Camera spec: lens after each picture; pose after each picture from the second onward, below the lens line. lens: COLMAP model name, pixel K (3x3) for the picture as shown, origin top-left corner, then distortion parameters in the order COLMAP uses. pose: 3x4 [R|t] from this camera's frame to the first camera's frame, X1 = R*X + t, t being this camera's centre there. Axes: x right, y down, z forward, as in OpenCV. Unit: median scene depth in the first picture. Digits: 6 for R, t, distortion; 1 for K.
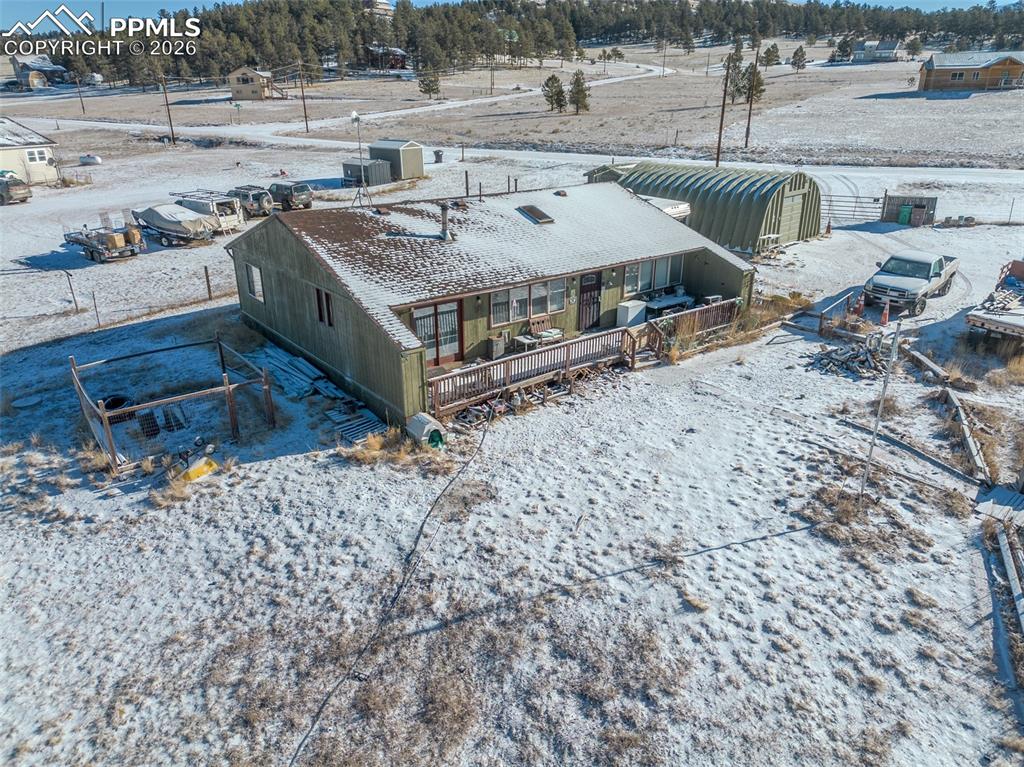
lens RADIAL K [[723.0, 0, 509.4], [0, 723.0, 381.4], [0, 0, 1]] dist [0.061792, -0.047818]
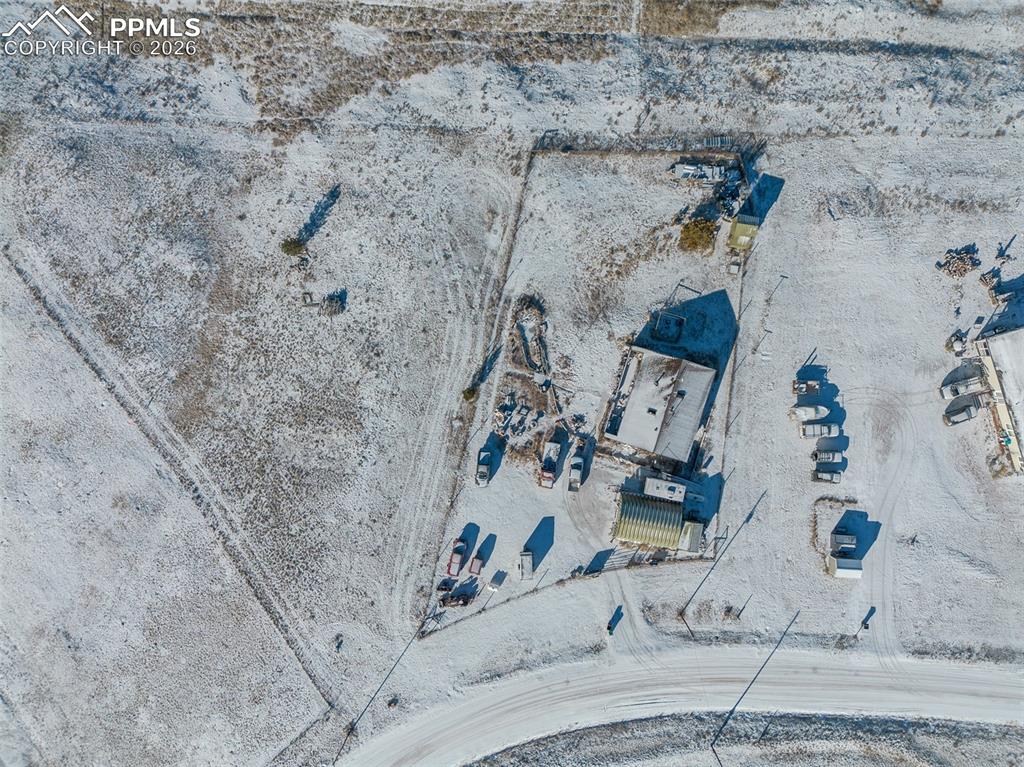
lens RADIAL K [[723.0, 0, 503.8], [0, 723.0, 385.0], [0, 0, 1]] dist [0.061792, -0.047818]
pose [[-0.817437, 0.575425, 0.026107, 0.630196], [-0.203192, -0.330466, 0.921686, -4.519389], [0.538989, 0.748116, 0.387057, -1.388405]]
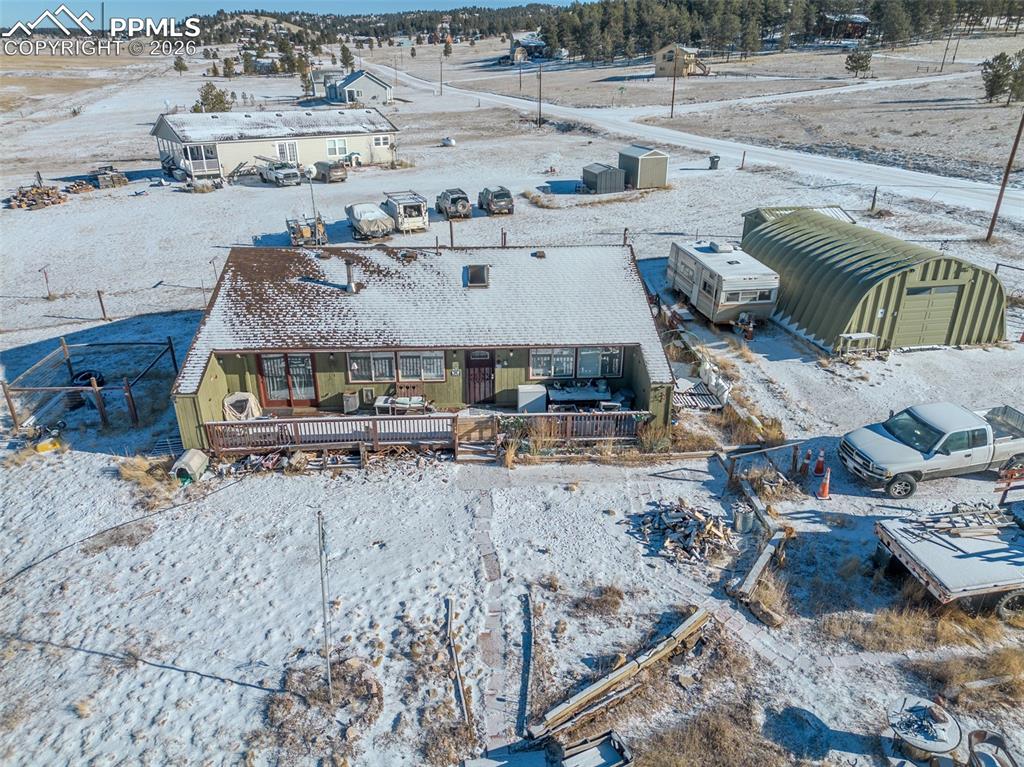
lens RADIAL K [[723.0, 0, 513.6], [0, 723.0, 378.3], [0, 0, 1]] dist [0.061792, -0.047818]
pose [[0.826990, 0.231396, -0.512390, 0.716879], [-0.211652, 0.972463, 0.097563, -0.237171], [0.520856, 0.027765, 0.853193, 0.234068]]
